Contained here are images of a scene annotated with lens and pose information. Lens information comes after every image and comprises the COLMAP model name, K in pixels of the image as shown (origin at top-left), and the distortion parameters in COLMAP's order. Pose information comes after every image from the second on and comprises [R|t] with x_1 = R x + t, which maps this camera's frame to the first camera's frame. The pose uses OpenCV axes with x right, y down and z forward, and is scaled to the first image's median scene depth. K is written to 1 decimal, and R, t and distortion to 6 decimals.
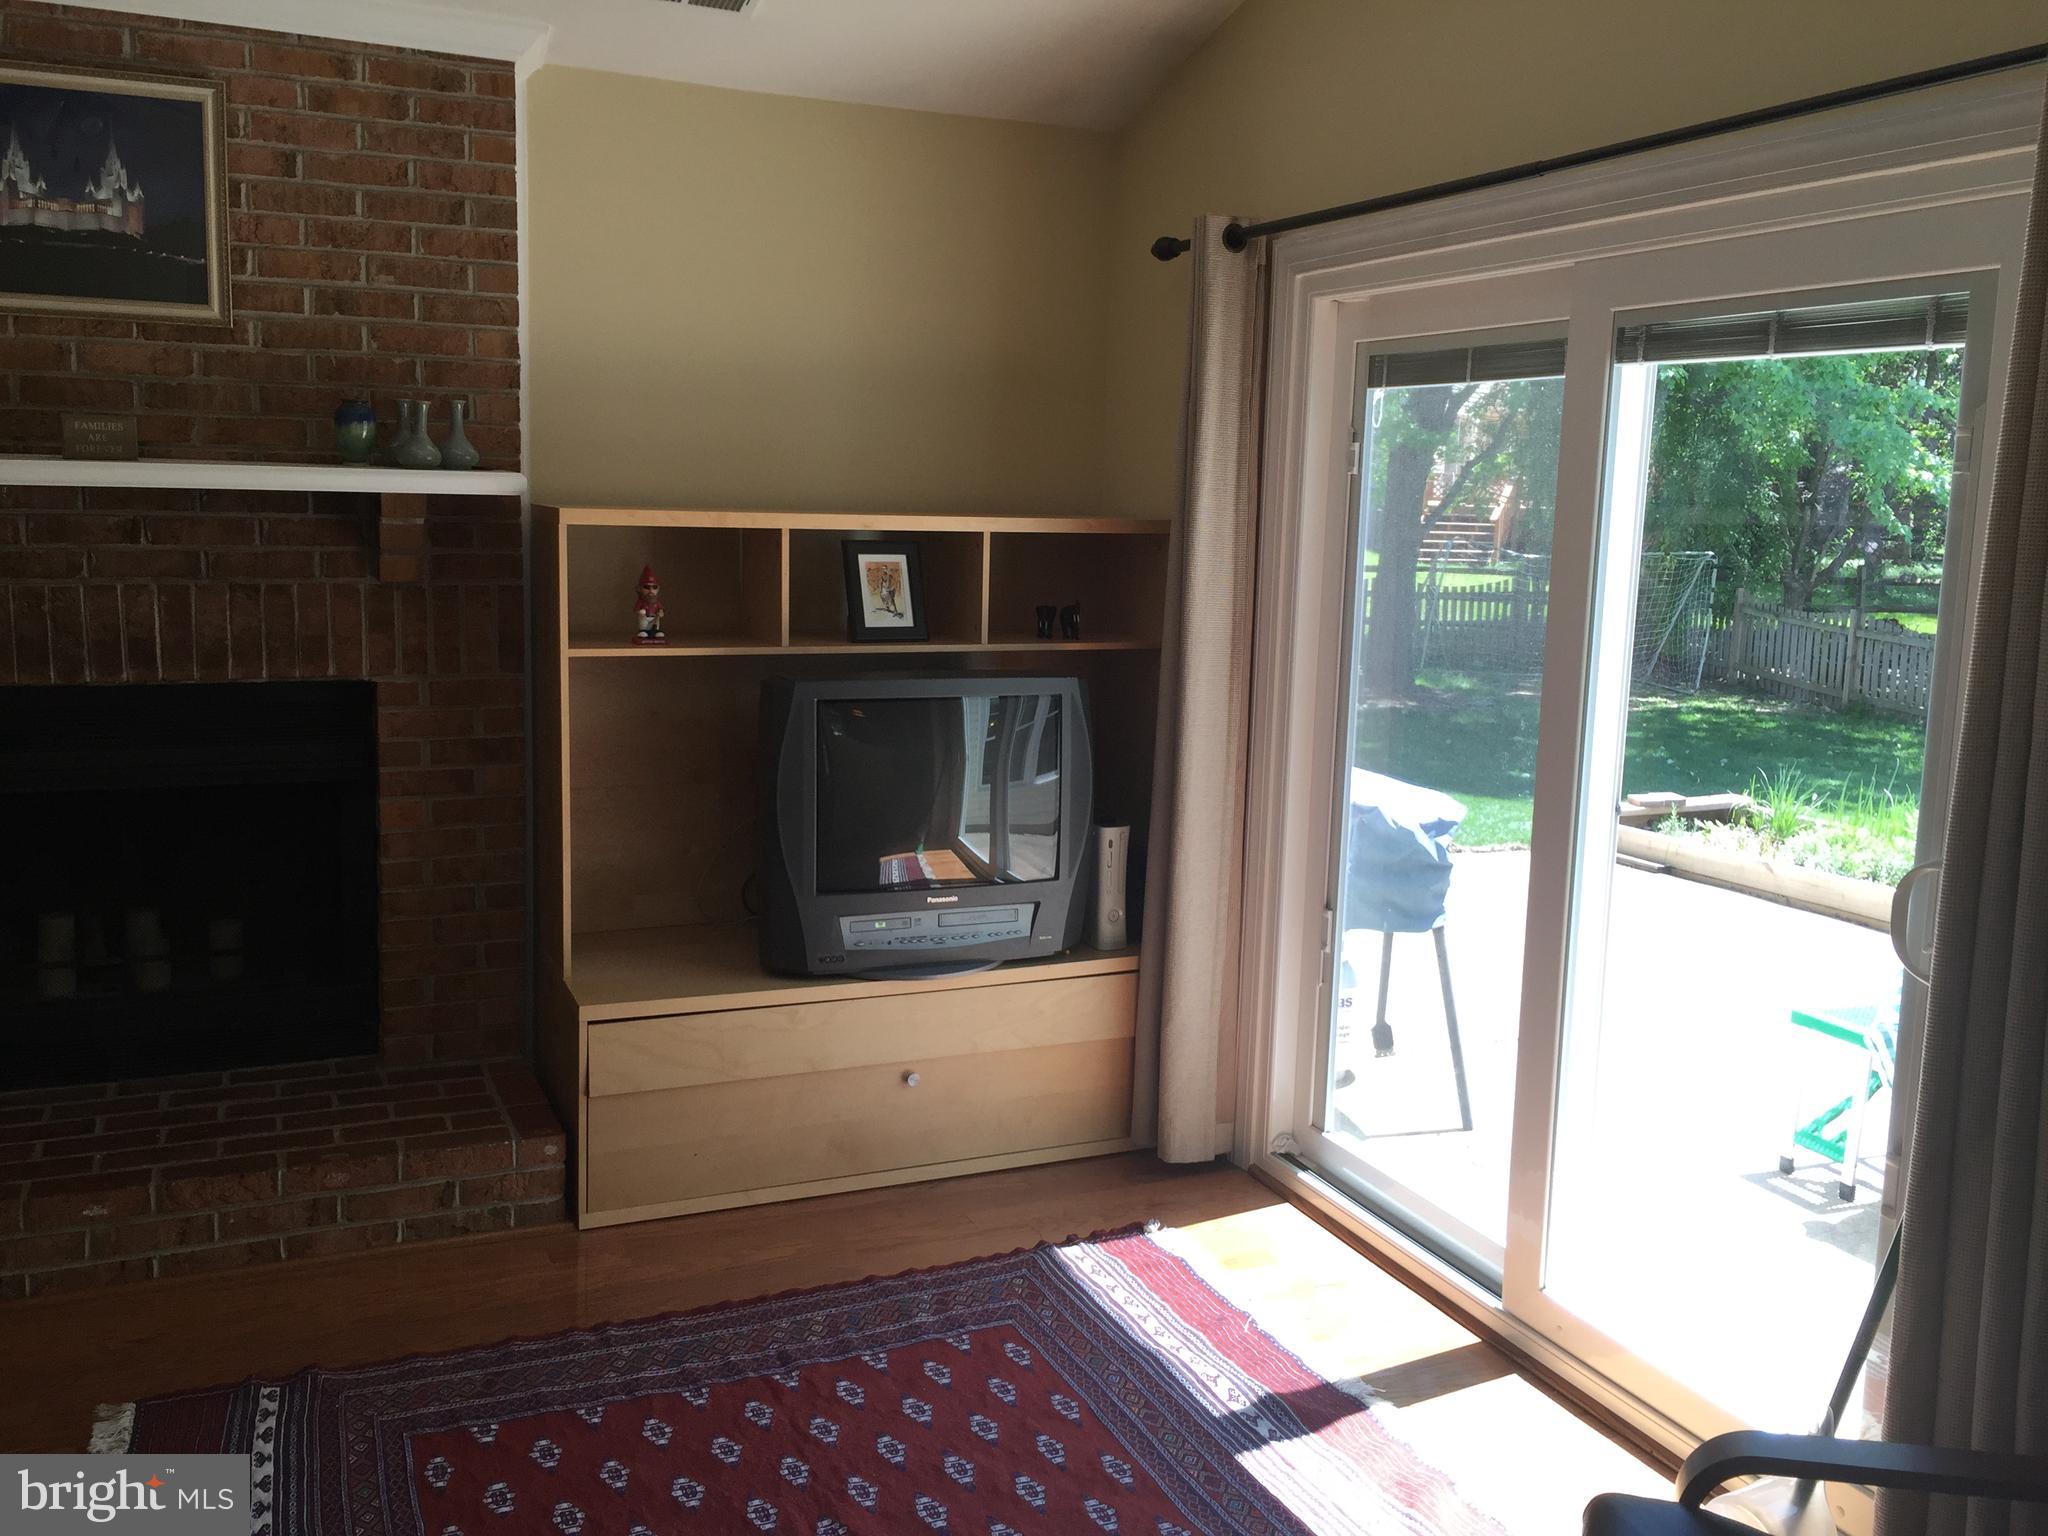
lens RADIAL K [[1700.0, 0, 1017.8], [0, 1700.0, 709.2], [0, 0, 1]] dist [0.031213, -0.089886]
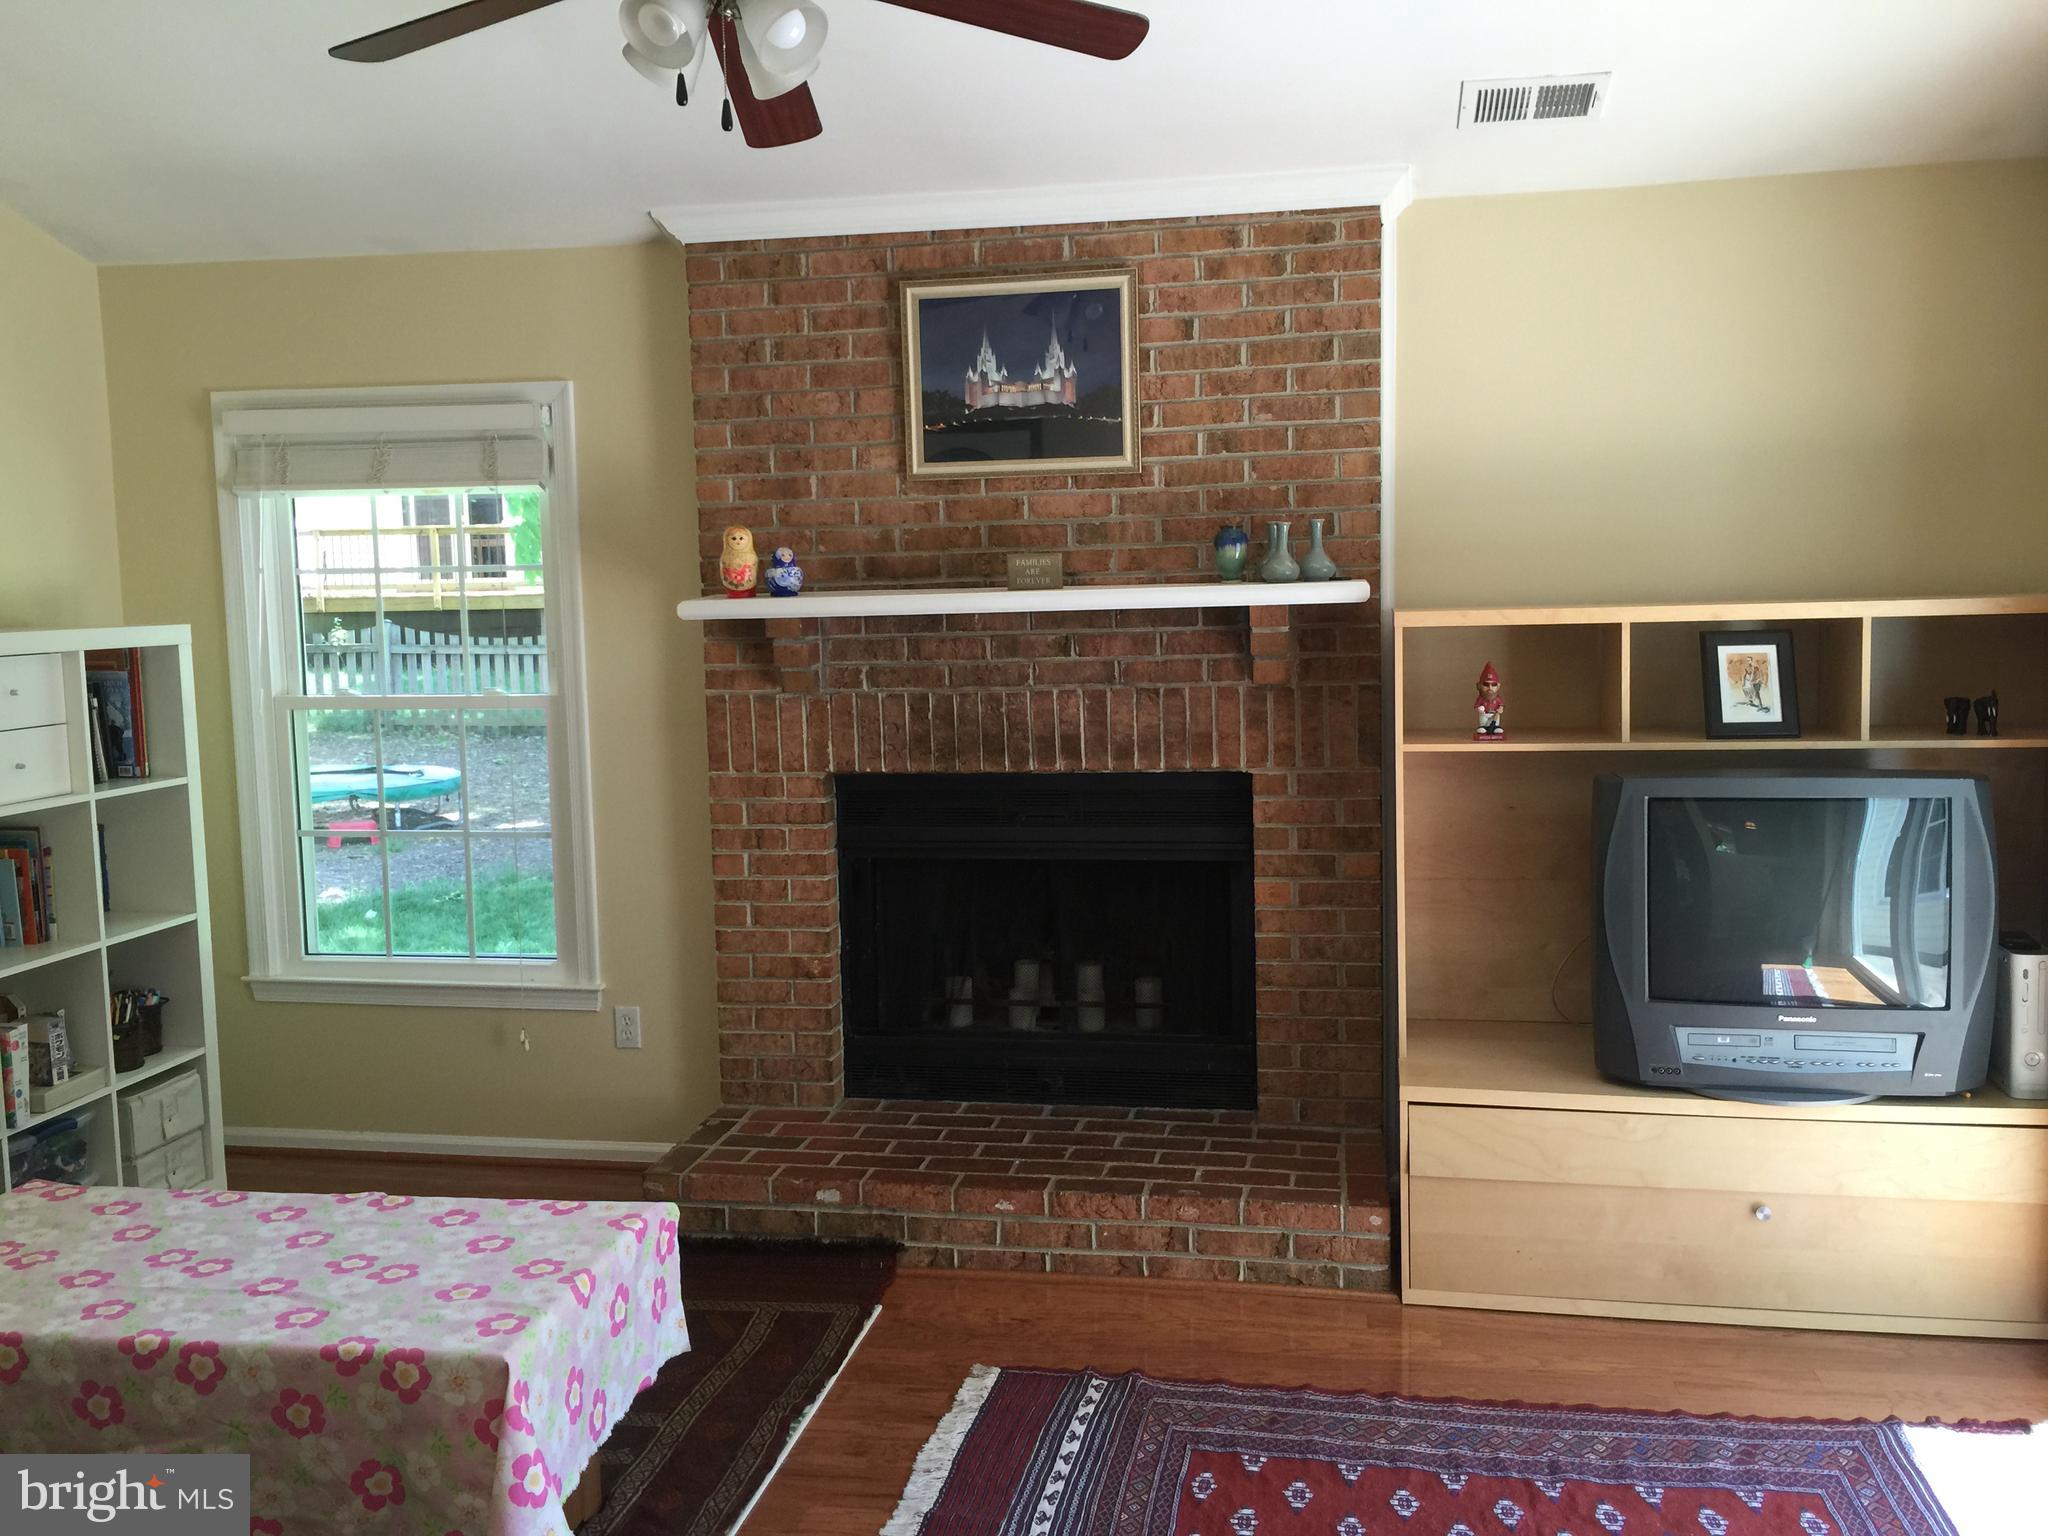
lens RADIAL K [[1700.0, 0, 1017.8], [0, 1700.0, 709.2], [0, 0, 1]] dist [0.031213, -0.089886]
pose [[0.807826, -0.009058, -0.589351, 0.164068], [-0.025208, 0.998436, -0.049899, 0.001646], [0.588882, 0.055166, 0.806334, 0.004448]]
